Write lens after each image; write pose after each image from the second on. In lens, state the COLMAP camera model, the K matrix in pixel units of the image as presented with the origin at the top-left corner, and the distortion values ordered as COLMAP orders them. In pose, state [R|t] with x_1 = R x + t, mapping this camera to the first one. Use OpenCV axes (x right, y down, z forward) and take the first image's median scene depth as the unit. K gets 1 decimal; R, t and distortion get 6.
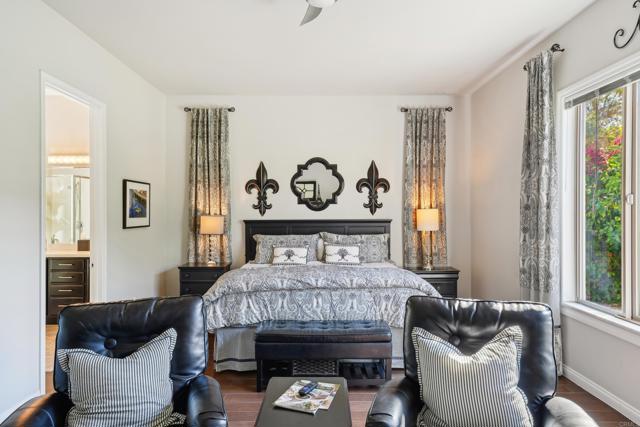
lens RADIAL K [[424.9, 0, 320.0], [0, 424.9, 212.2], [0, 0, 1]] dist [0.033105, -0.000396]
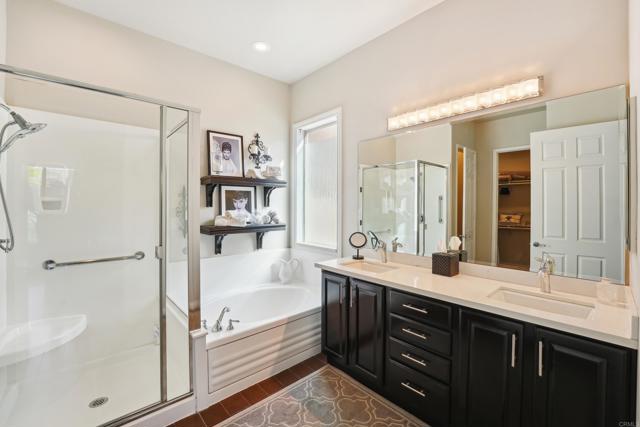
lens RADIAL K [[265.9, 0, 319.7], [0, 265.9, 214.2], [0, 0, 1]] dist [-0.022230, -0.000120]
pose [[0.665453, 0.024612, -0.746034, -0.346392], [-0.001319, 0.999493, 0.031798, 0.003100], [0.746438, -0.020176, 0.665149, 0.565213]]
